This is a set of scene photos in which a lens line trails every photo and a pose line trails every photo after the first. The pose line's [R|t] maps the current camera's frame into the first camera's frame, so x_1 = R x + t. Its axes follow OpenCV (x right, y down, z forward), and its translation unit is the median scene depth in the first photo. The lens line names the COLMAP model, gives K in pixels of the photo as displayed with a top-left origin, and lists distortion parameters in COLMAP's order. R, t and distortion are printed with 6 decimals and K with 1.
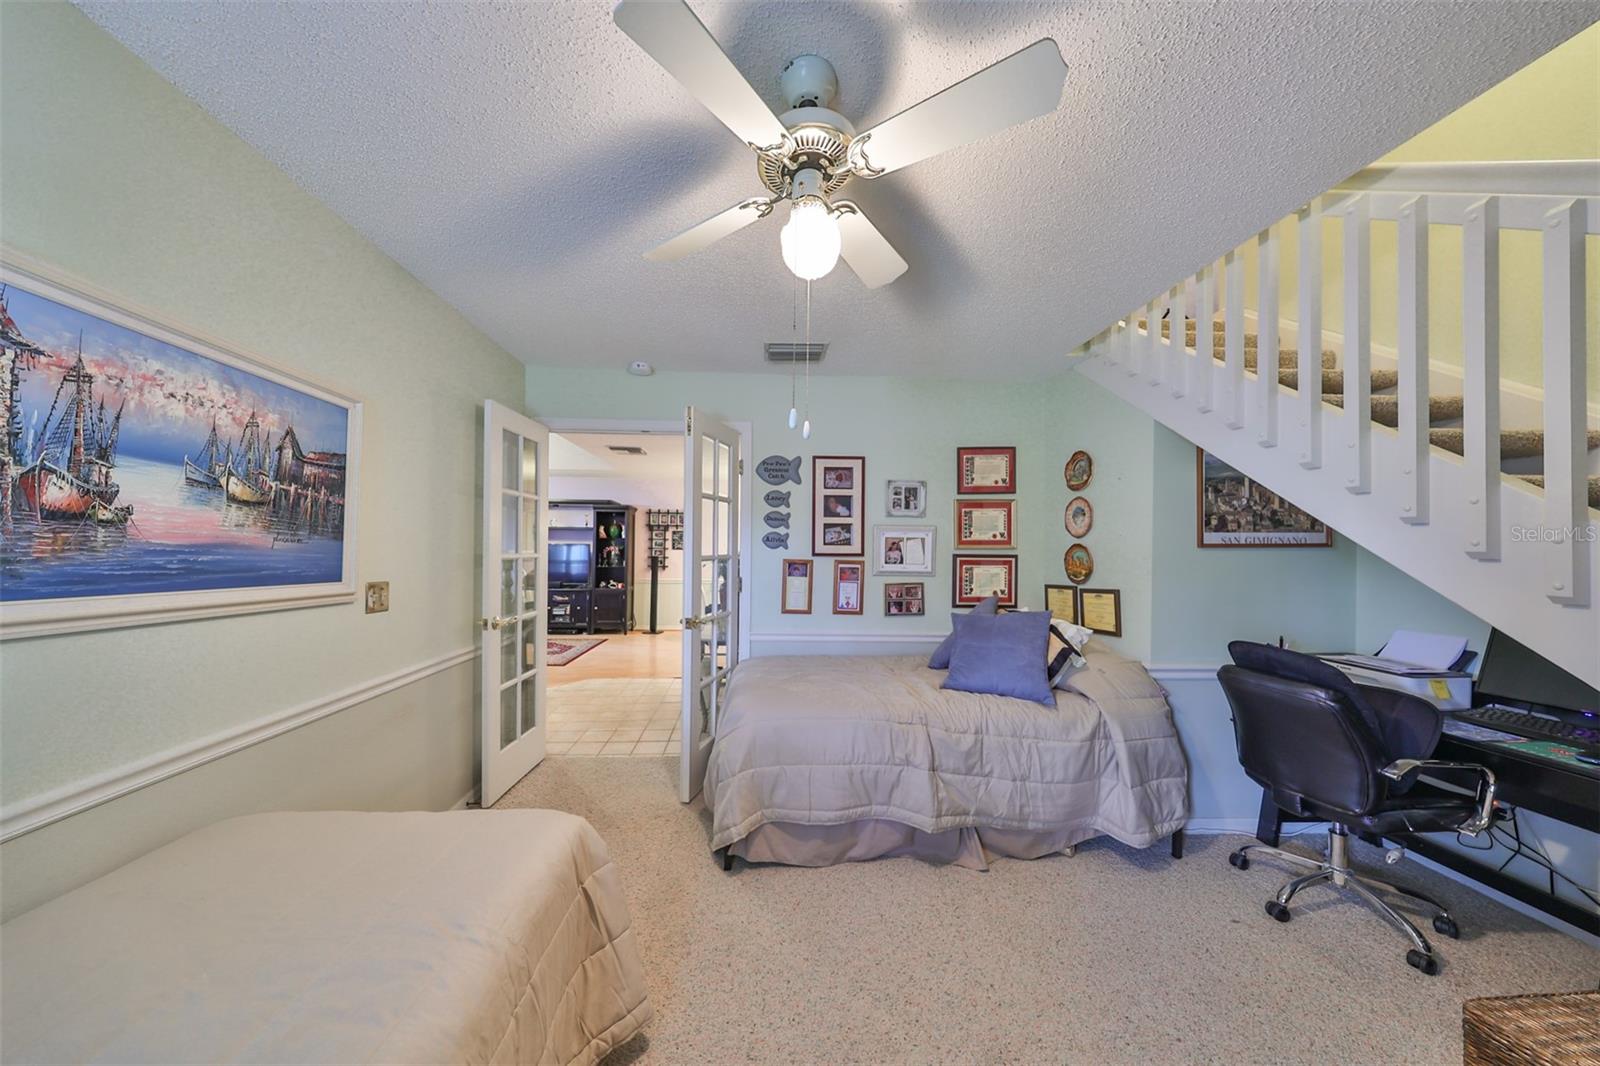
lens RADIAL K [[475.9, 0, 796.7], [0, 475.9, 553.1], [0, 0, 1]] dist [-0.000409, -0.000099]
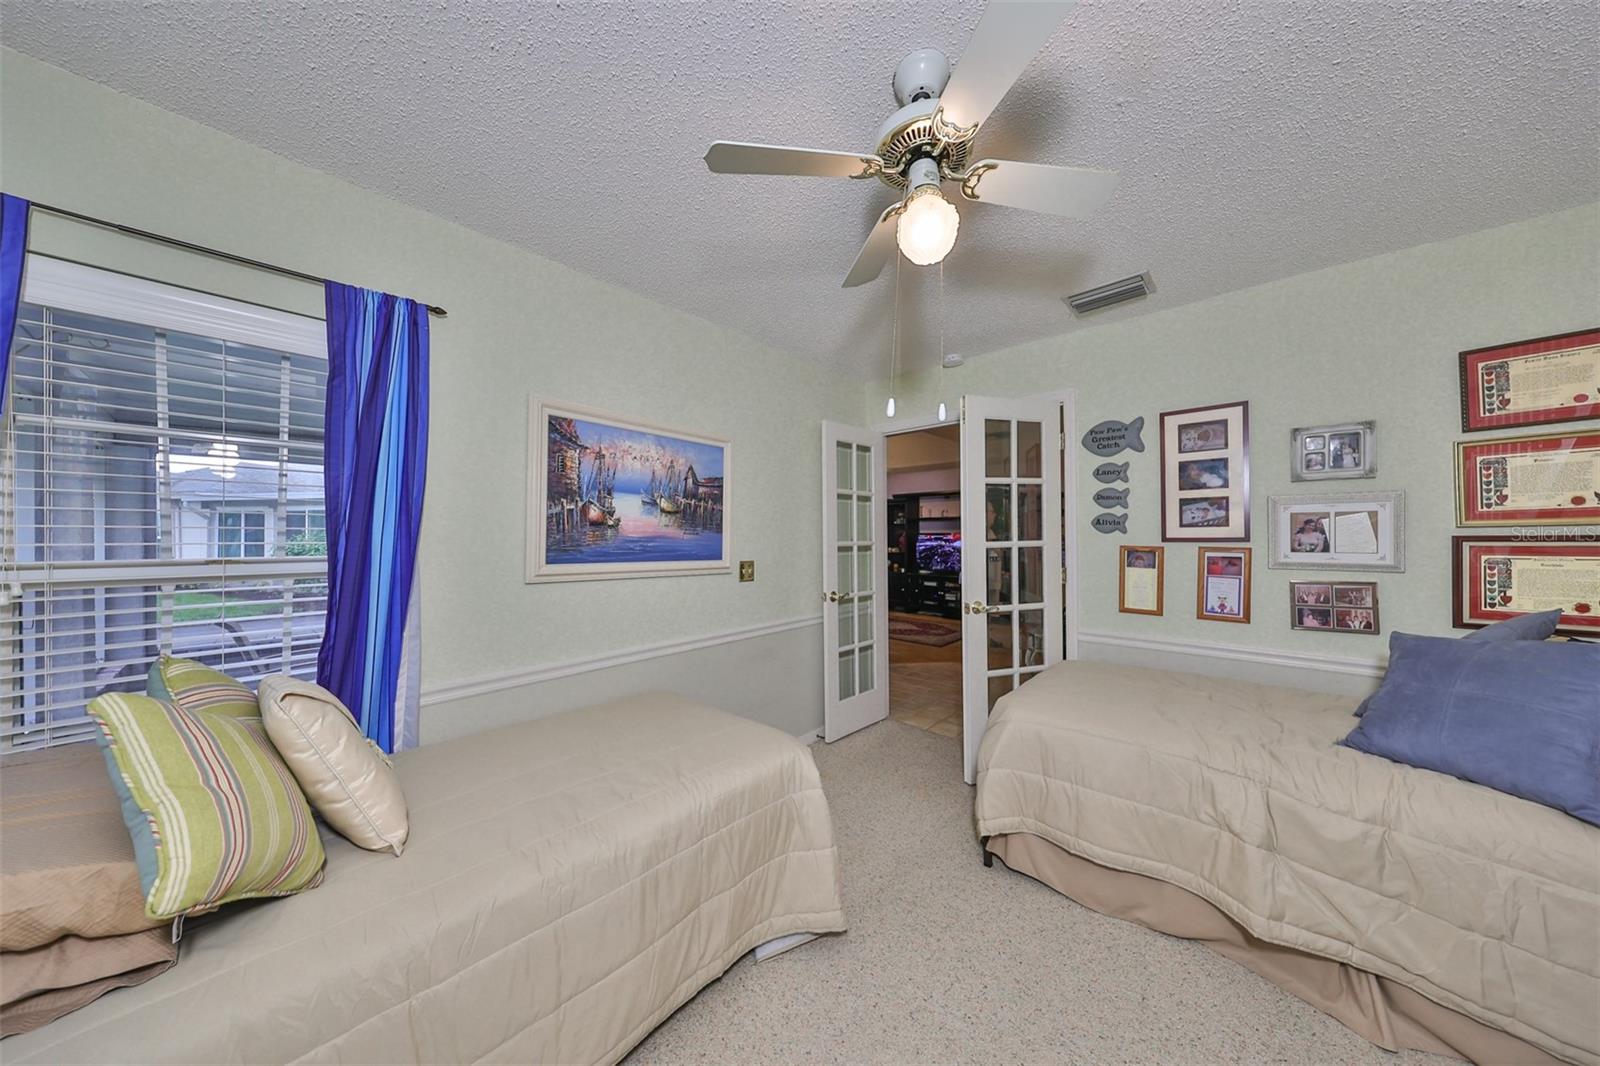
lens RADIAL K [[478.0, 0, 793.7], [0, 478.0, 543.1], [0, 0, 1]] dist [0.000546, 0.000006]
pose [[0.727895, -0.006192, -0.685661, 0.146481], [0.008378, 0.999965, -0.000136, 0.003970], [0.685638, -0.005645, 0.727921, 0.015744]]
